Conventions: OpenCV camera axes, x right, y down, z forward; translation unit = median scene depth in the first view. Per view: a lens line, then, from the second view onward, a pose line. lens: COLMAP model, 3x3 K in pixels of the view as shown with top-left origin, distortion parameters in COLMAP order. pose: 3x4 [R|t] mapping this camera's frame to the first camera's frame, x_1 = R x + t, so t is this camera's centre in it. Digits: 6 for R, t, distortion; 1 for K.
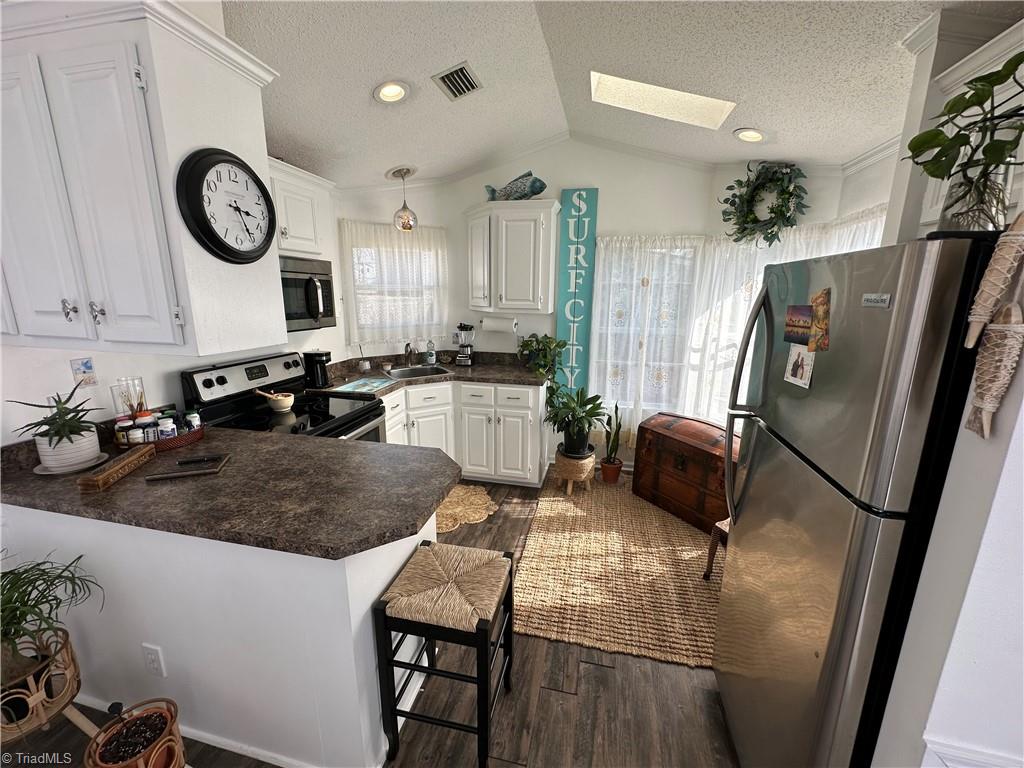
lens RADIAL K [[409.1, 0, 511.6], [0, 409.1, 384.0], [0, 0, 1]] dist [-0.007935, -0.000203]
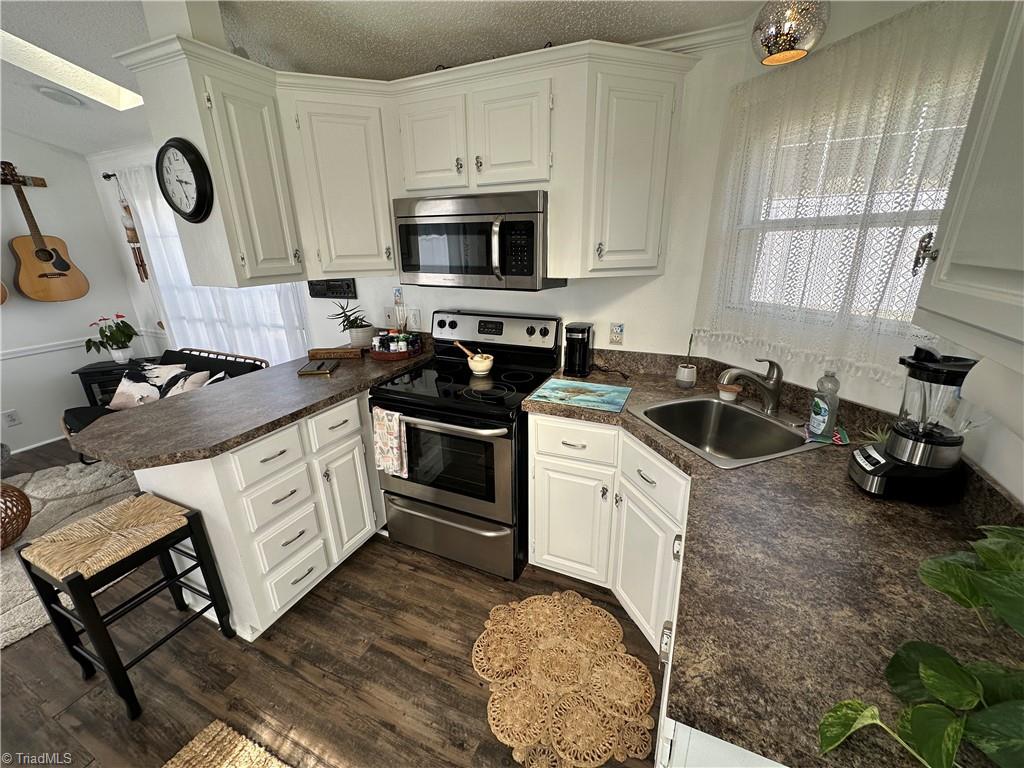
lens RADIAL K [[409.1, 0, 516.4], [0, 409.1, 382.9], [0, 0, 1]] dist [-0.007935, -0.000203]
pose [[-0.191852, 0.312739, -0.930262, 0.194358], [-0.203148, 0.914687, 0.349399, -0.170347], [0.960169, 0.256013, -0.111952, 0.794981]]
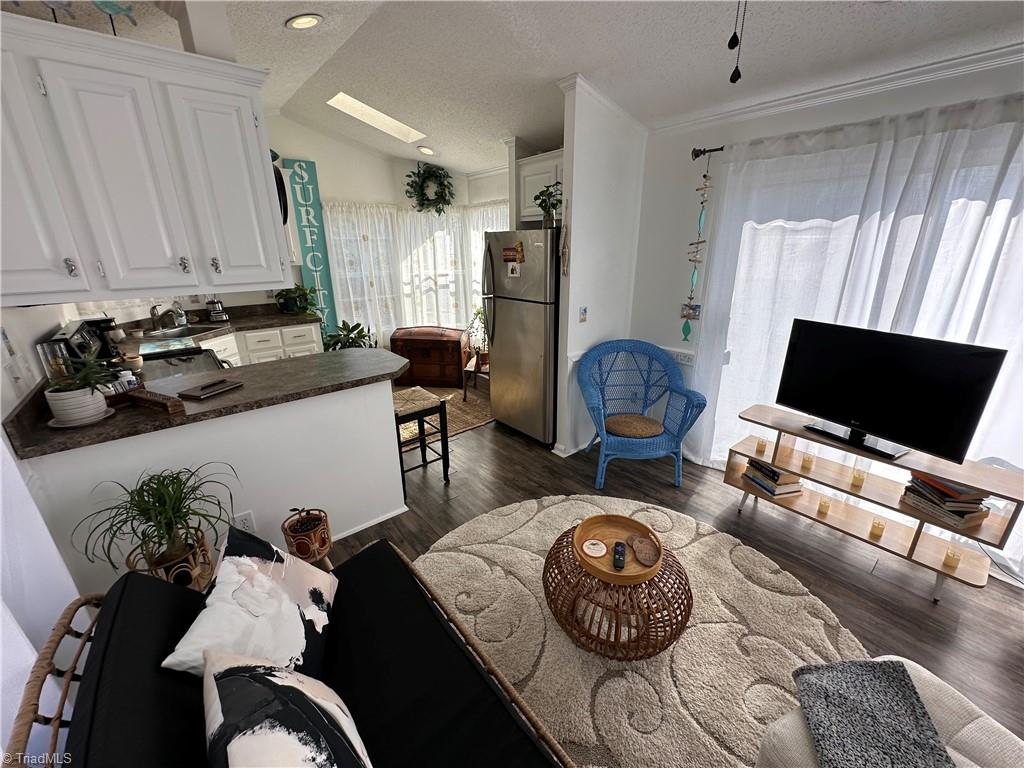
lens RADIAL K [[409.1, 0, 514.4], [0, 409.1, 382.7], [0, 0, 1]] dist [-0.007935, -0.000203]
pose [[0.607406, -0.269997, 0.747101, -0.602454], [0.191133, 0.962513, 0.192451, 0.061418], [-0.771055, 0.025900, 0.636241, -0.294548]]
